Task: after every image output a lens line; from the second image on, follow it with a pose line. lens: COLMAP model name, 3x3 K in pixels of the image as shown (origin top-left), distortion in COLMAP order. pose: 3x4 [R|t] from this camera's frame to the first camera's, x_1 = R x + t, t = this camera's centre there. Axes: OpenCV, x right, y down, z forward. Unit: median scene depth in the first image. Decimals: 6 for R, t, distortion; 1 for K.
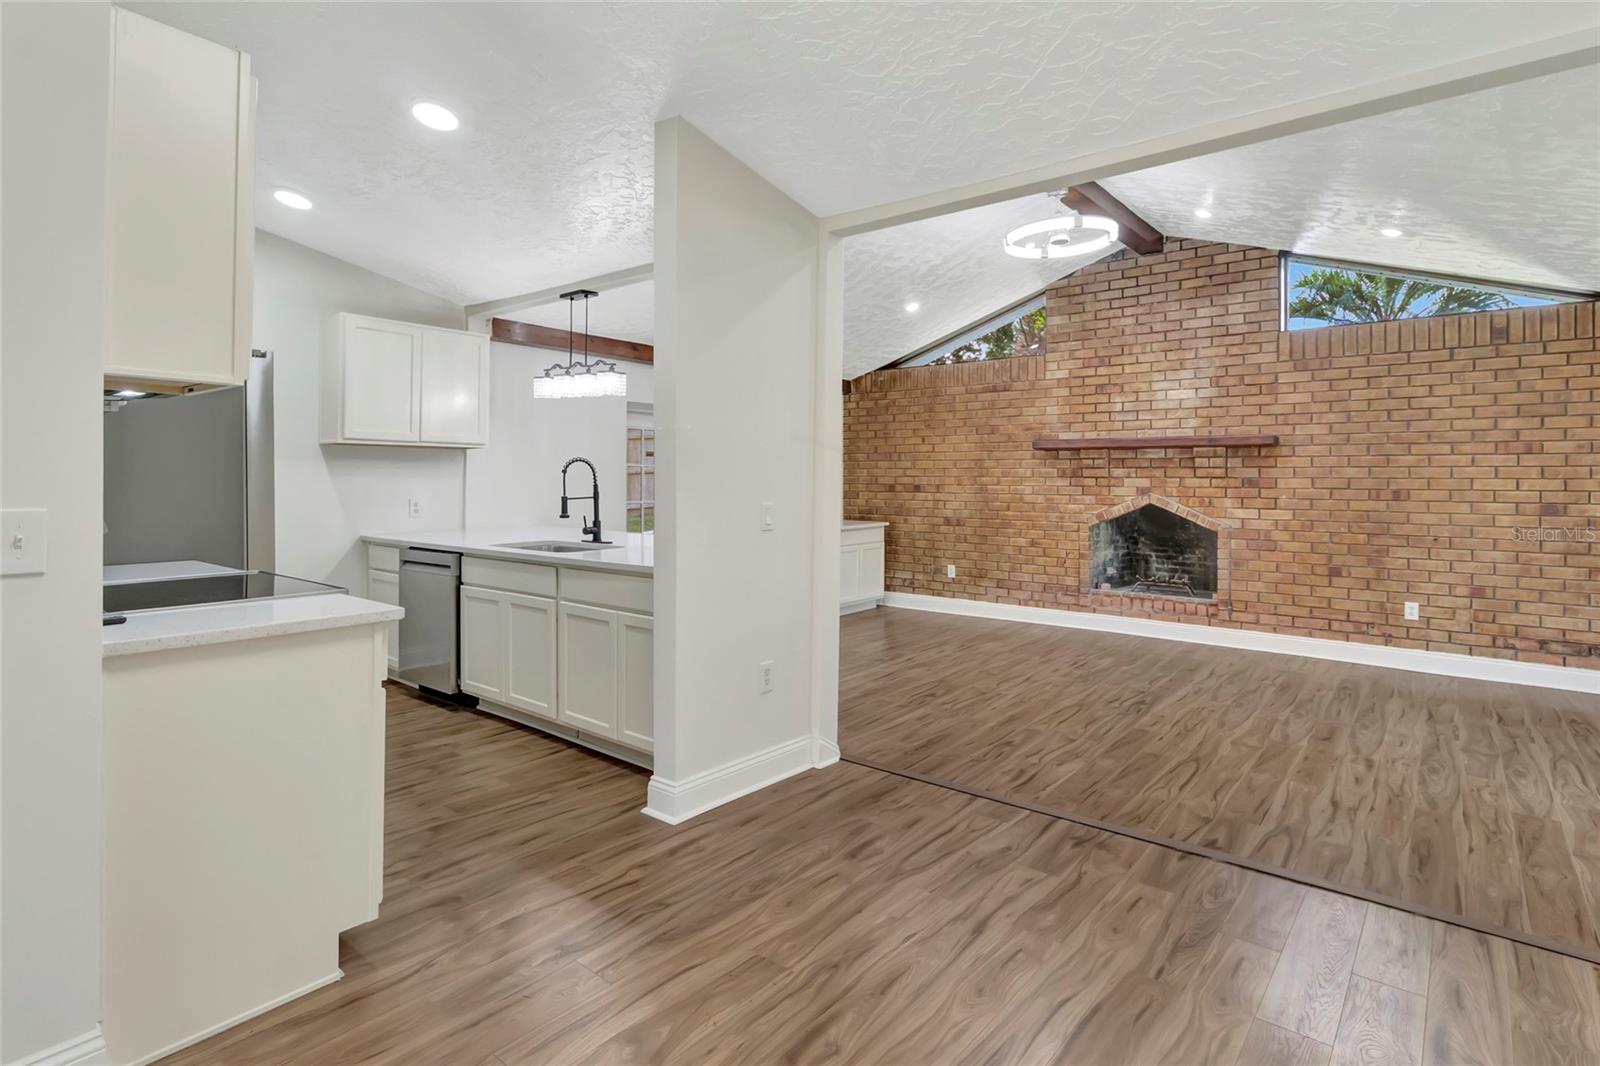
lens RADIAL K [[805.3, 0, 805.5], [0, 805.3, 484.8], [0, 0, 1]] dist [-0.001259, -0.000140]
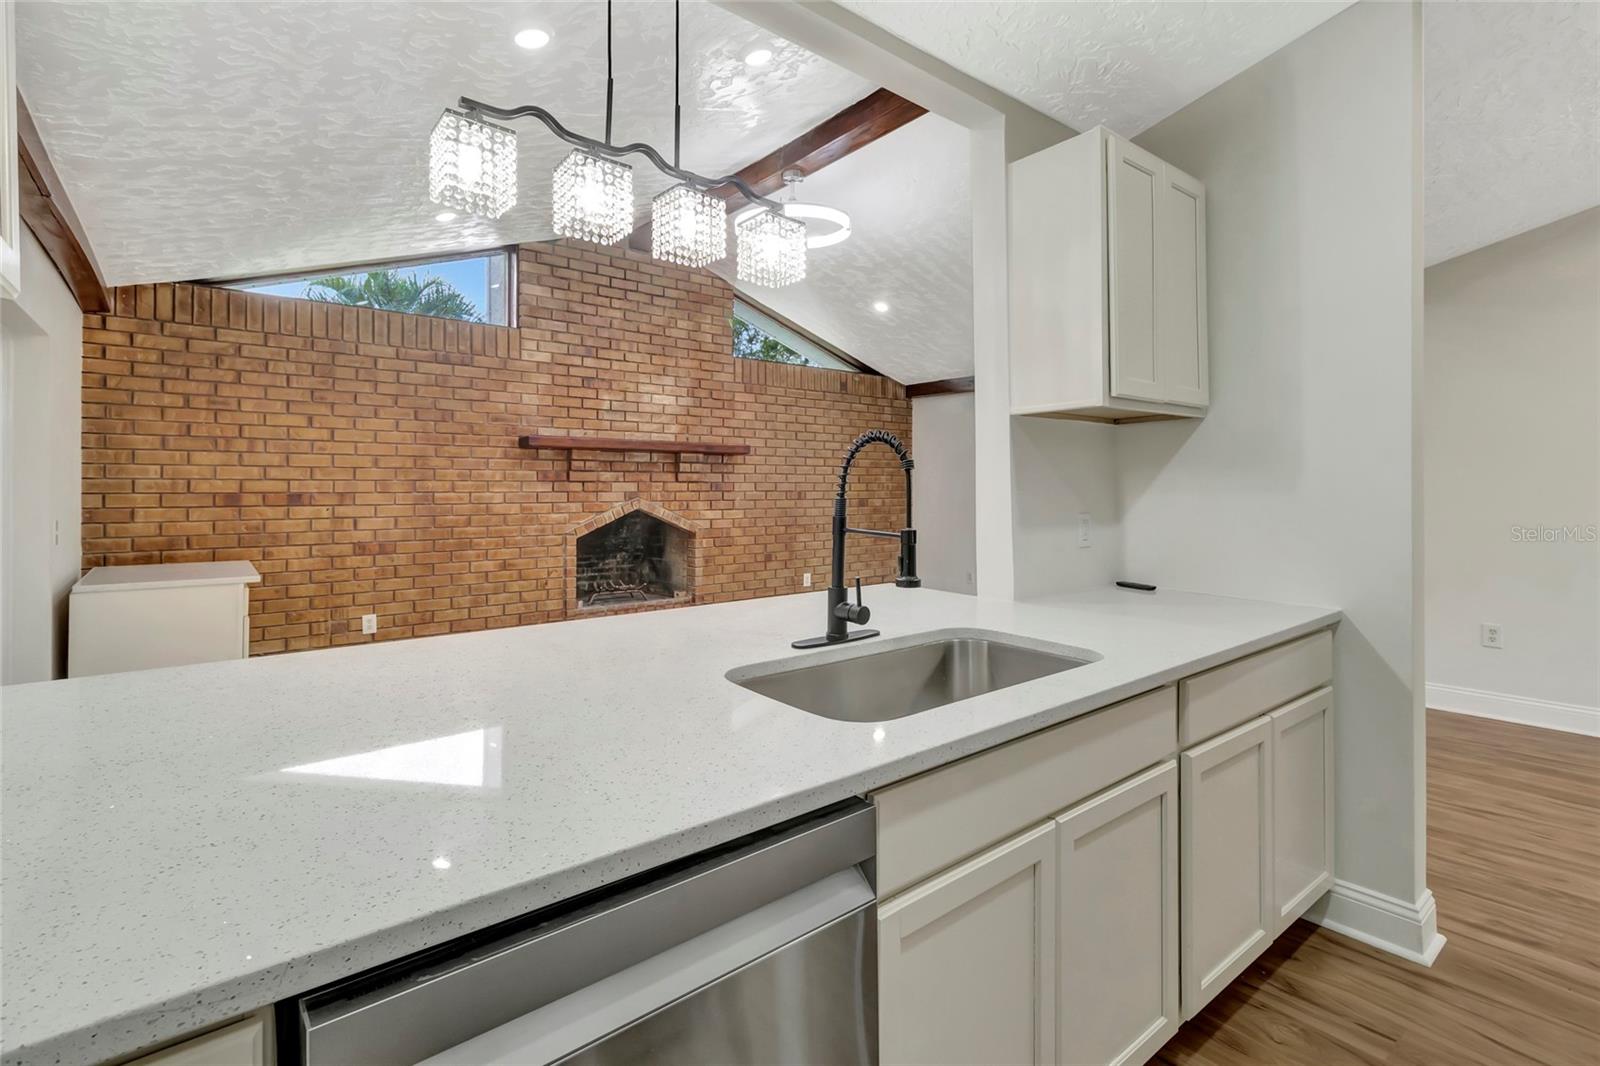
lens RADIAL K [[752.3, 0, 809.5], [0, 752.3, 488.9], [0, 0, 1]] dist [0.001558, 0.000388]
pose [[0.195078, -0.006777, 0.980764, -0.402992], [0.009092, 0.999946, 0.005101, -0.003384], [-0.980746, 0.007922, 0.195129, 0.603035]]
